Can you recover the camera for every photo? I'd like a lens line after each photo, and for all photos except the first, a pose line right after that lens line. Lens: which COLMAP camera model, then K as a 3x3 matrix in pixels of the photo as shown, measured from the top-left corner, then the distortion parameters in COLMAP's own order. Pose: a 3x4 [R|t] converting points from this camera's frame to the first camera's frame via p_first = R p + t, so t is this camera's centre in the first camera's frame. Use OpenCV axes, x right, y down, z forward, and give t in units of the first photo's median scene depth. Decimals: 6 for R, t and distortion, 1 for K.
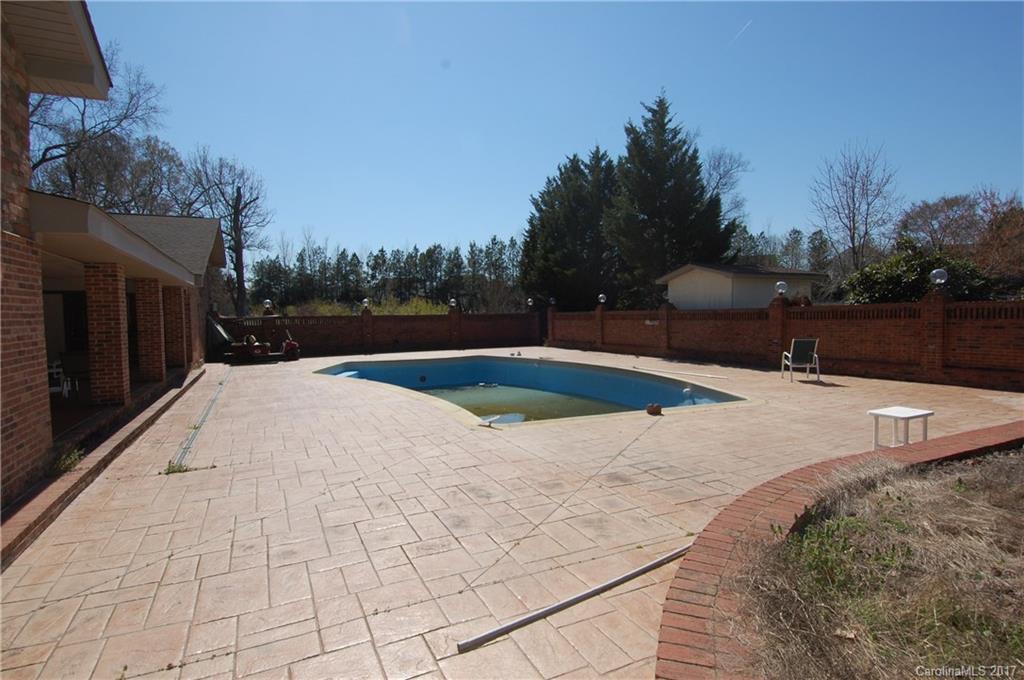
lens RADIAL K [[553.4, 0, 515.1], [0, 553.4, 337.4], [0, 0, 1]] dist [0.026256, -0.033865]
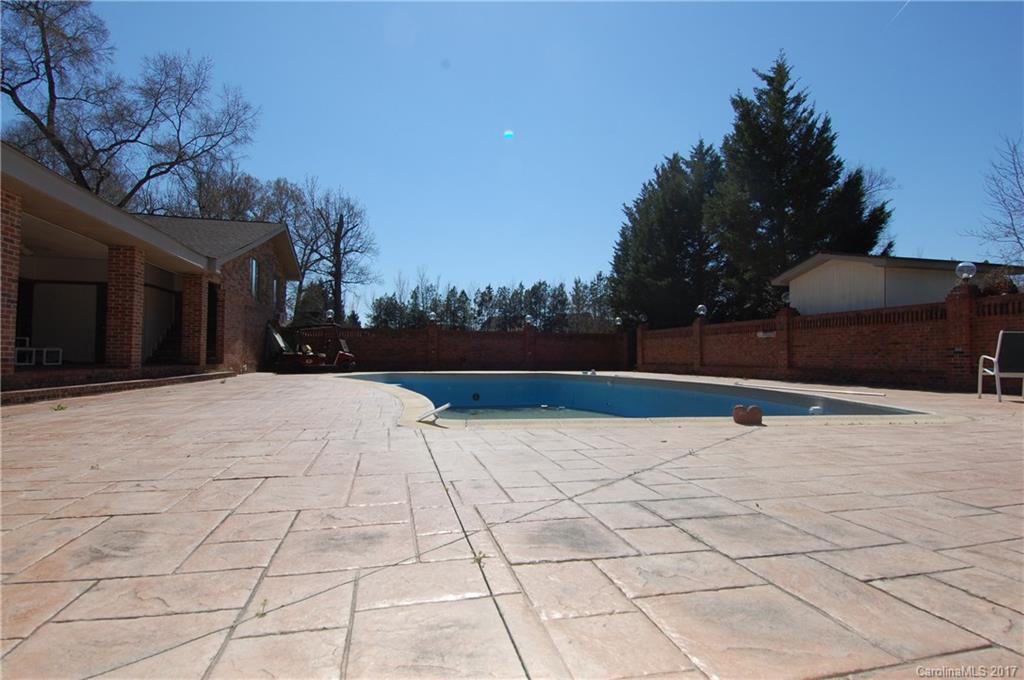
lens RADIAL K [[553.4, 0, 510.2], [0, 553.4, 335.0], [0, 0, 1]] dist [0.026256, -0.033865]
pose [[0.978686, 0.019226, -0.204458, 0.051488], [-0.035492, 0.996461, -0.076190, 0.039411], [0.202270, 0.081822, 0.975906, 0.160562]]
